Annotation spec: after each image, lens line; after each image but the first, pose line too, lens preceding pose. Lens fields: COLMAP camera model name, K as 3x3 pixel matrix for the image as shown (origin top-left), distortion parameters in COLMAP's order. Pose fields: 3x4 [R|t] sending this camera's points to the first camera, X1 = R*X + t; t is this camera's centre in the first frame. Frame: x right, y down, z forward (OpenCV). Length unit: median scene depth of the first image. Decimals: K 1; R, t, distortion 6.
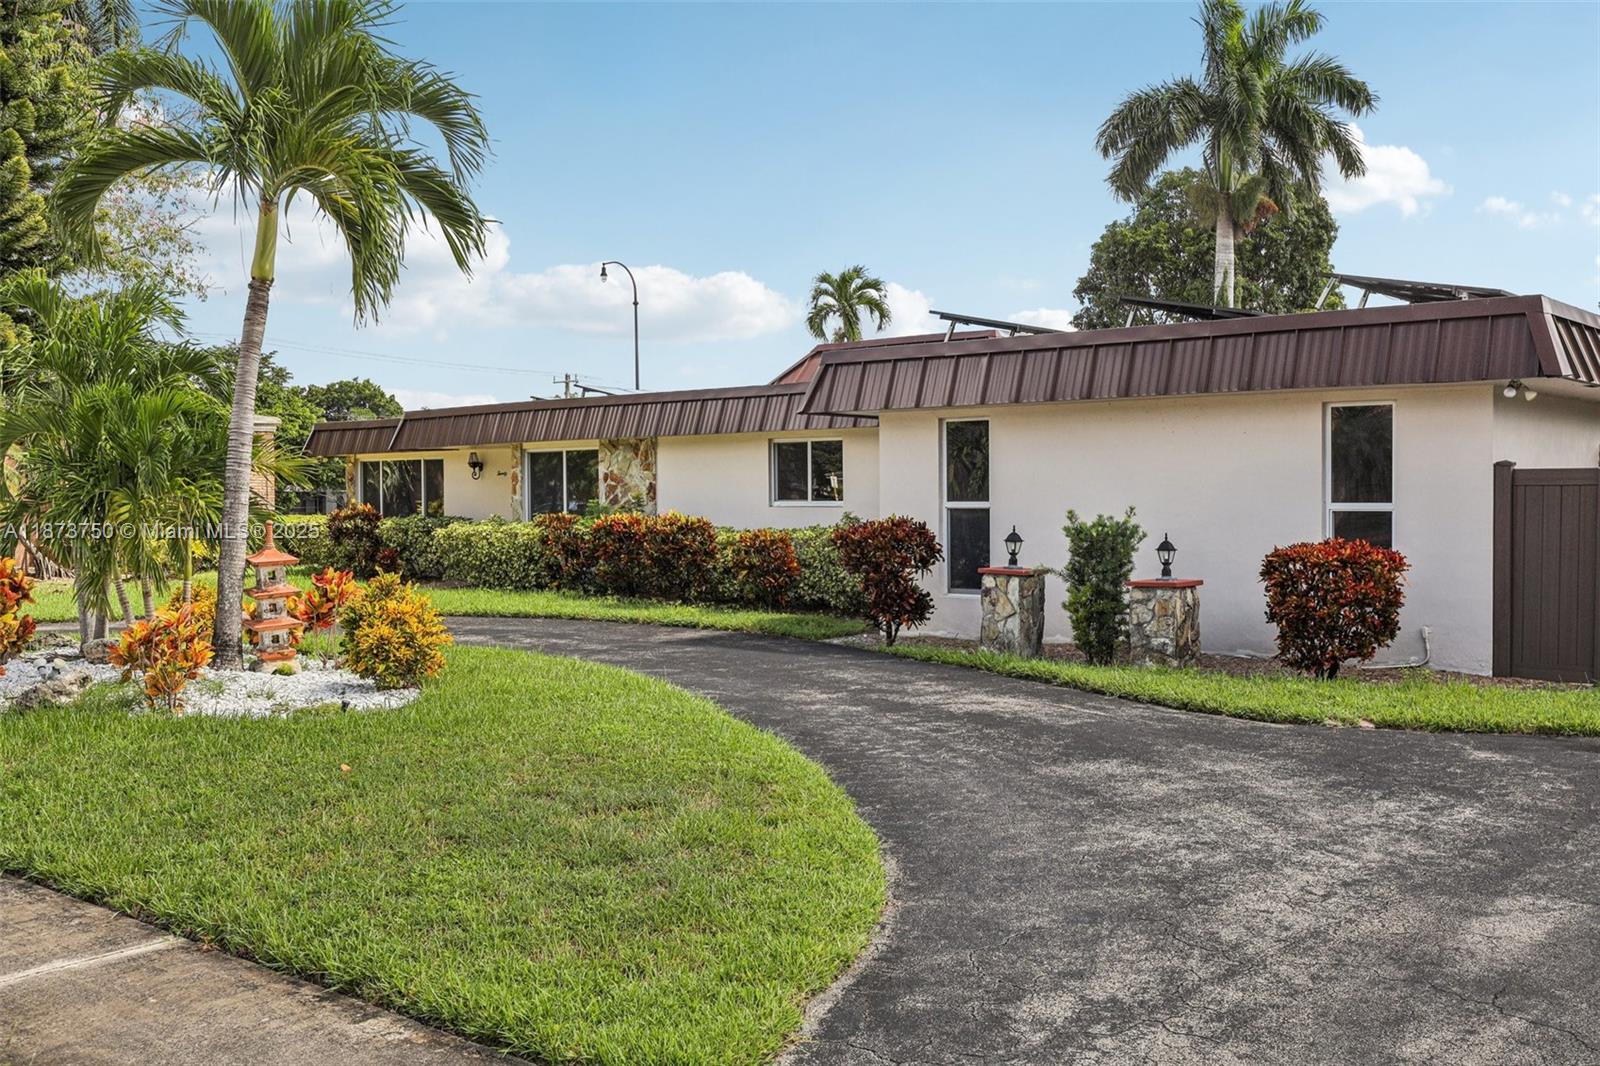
lens RADIAL K [[1543.1, 0, 780.5], [0, 1543.1, 533.2], [0, 0, 1]] dist [-0.015254, -0.019802]
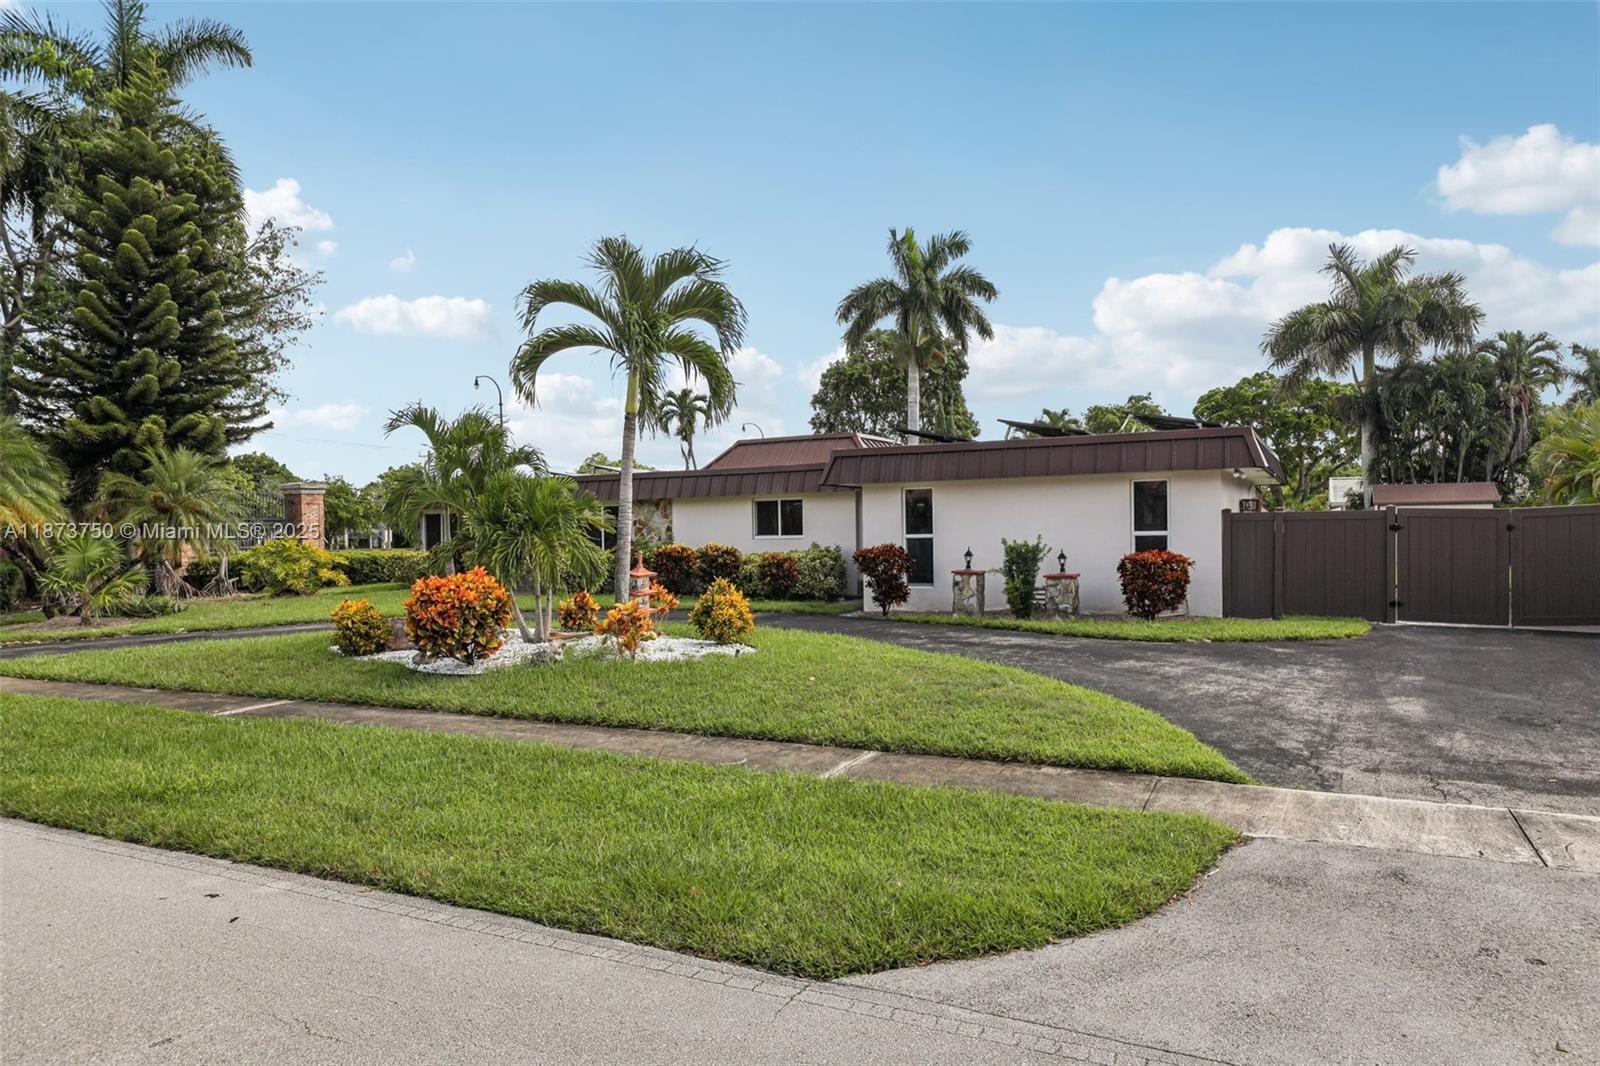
lens RADIAL K [[1028.9, 0, 800.0], [0, 1028.9, 533.0], [0, 0, 1]] dist [0.002560, 0.000440]
pose [[0.968780, -0.015804, 0.247419, -0.218697], [0.021233, 0.999588, -0.019291, -0.001299], [-0.247012, 0.023943, 0.968717, -0.085257]]
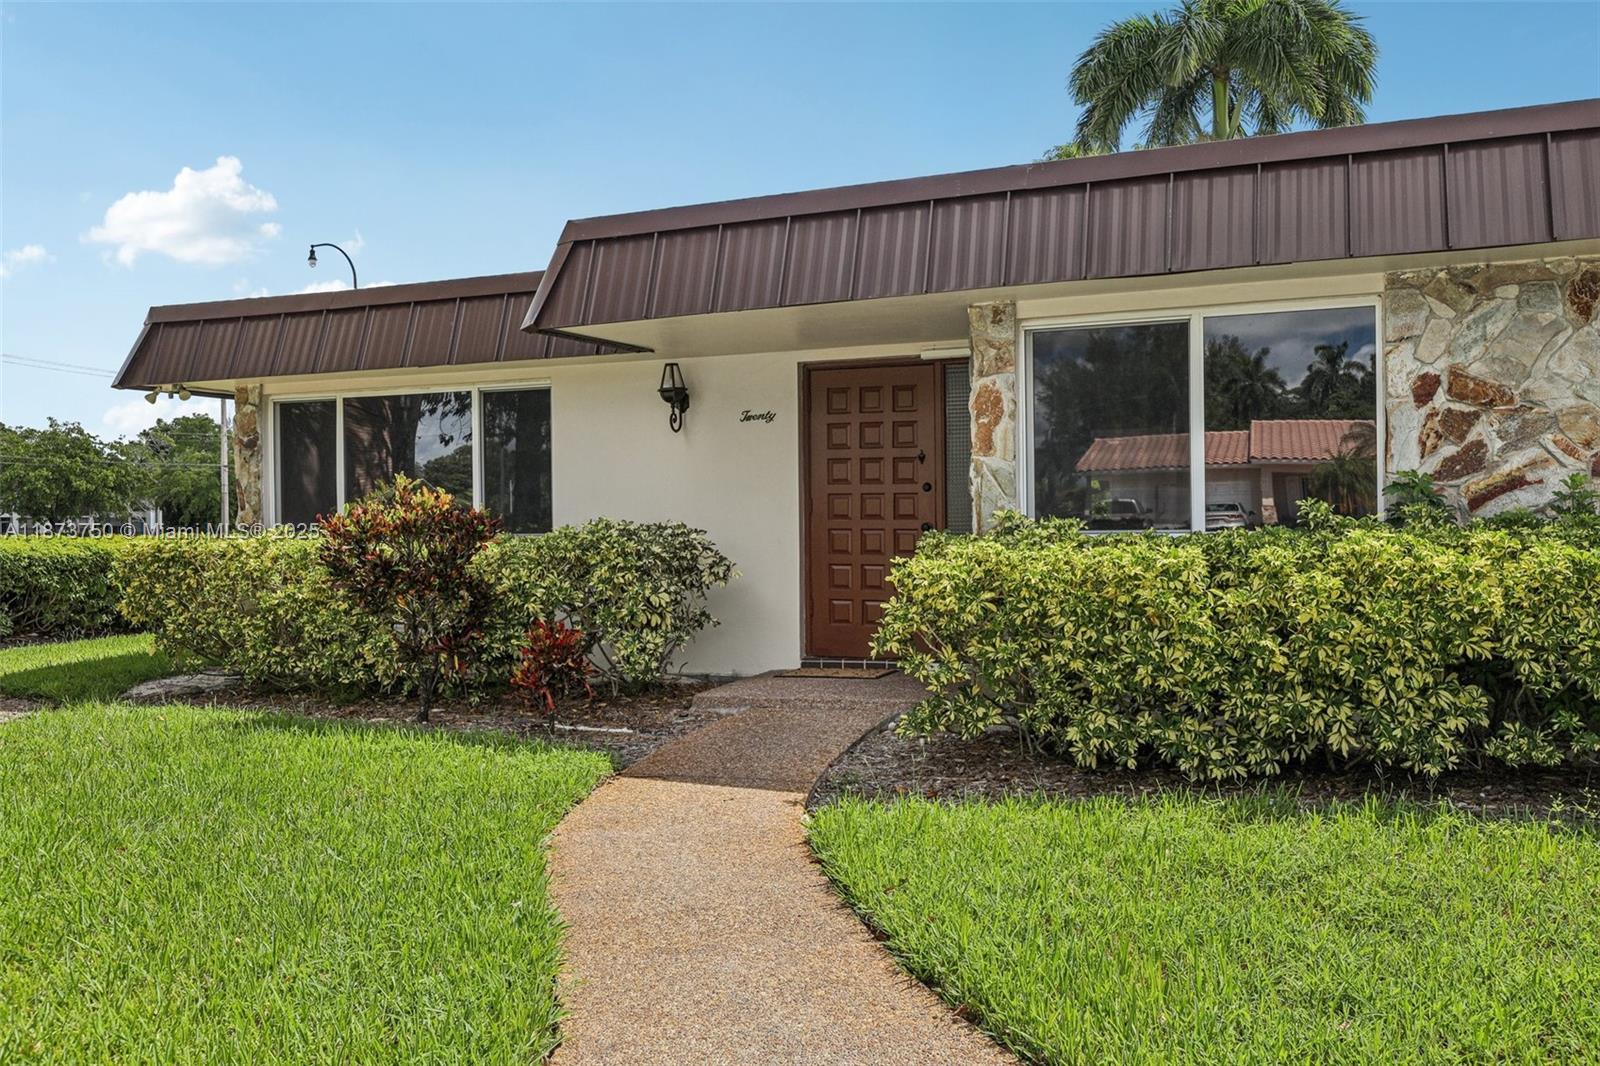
lens RADIAL K [[1301.1, 0, 800.0], [0, 1301.1, 533.0], [0, 0, 1]] dist [-0.004816, 0.000211]
pose [[0.946268, -0.011086, 0.323194, -0.332379], [0.015808, 0.999803, -0.011990, -0.005533], [-0.322998, 0.016455, 0.946257, 0.812099]]
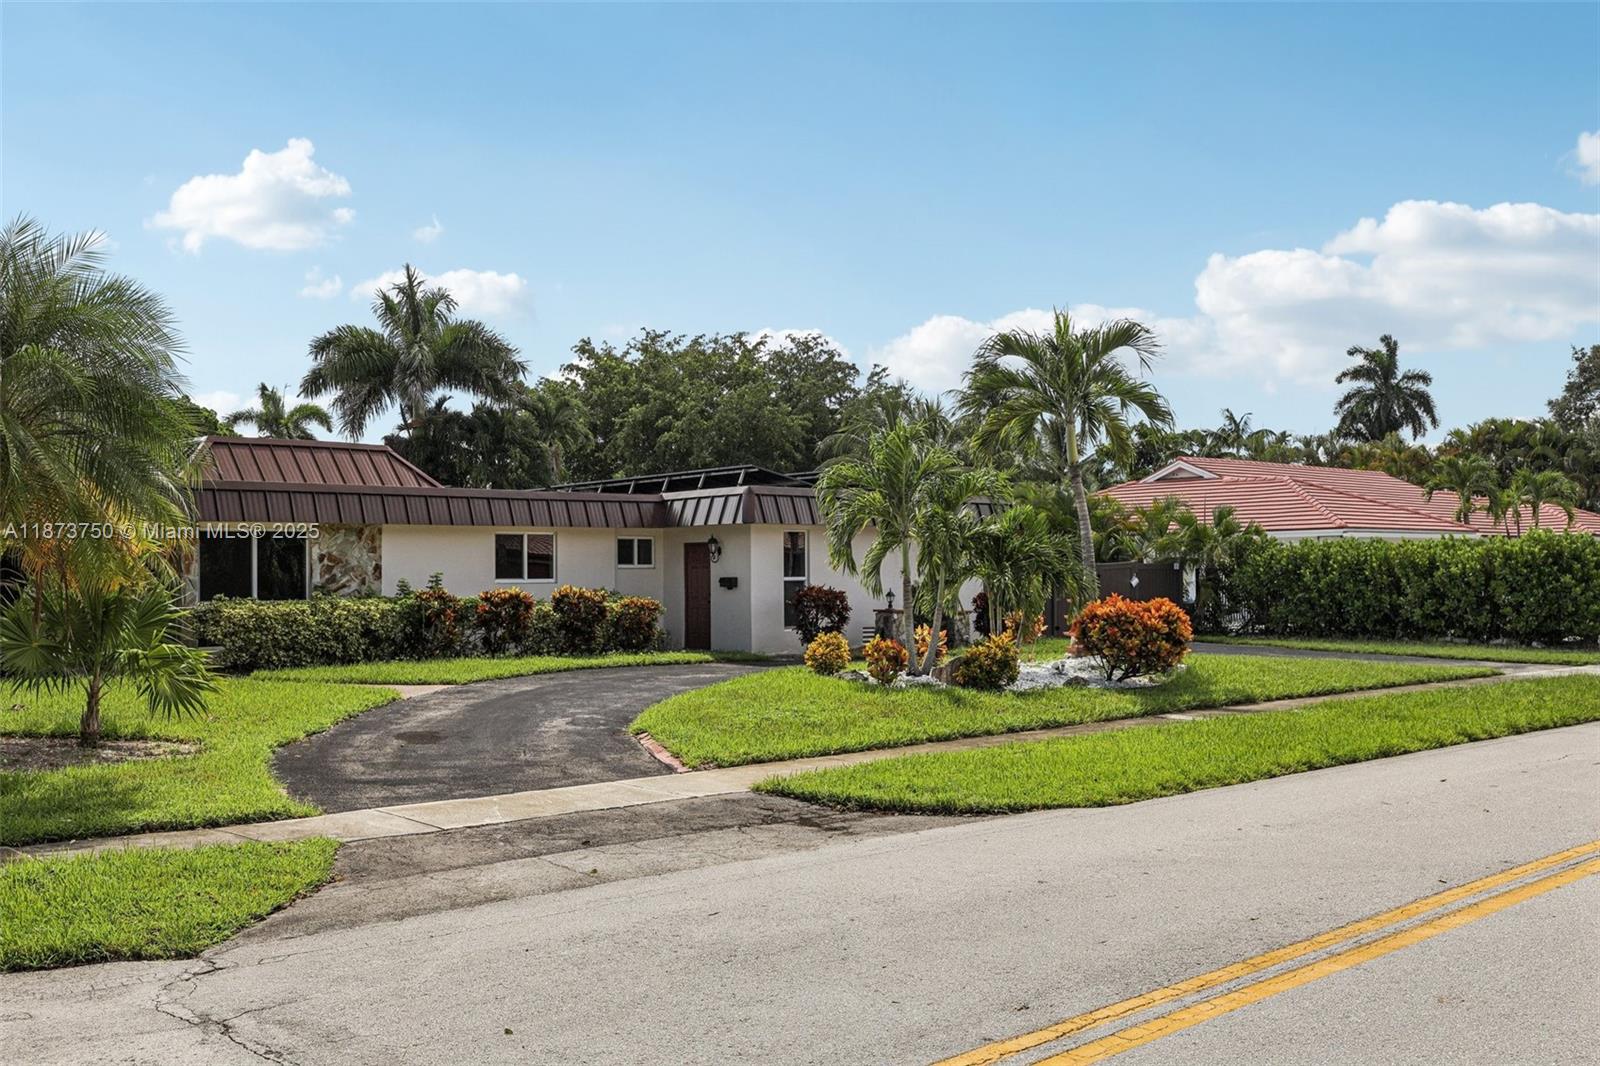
lens RADIAL K [[1543.1, 0, 780.5], [0, 1543.1, 533.2], [0, 0, 1]] dist [-0.015254, -0.019802]
pose [[0.127616, 0.028390, 0.991417, -1.173736], [0.029602, 0.999036, -0.032419, -0.009610], [-0.991382, 0.033485, 0.126653, 0.562464]]
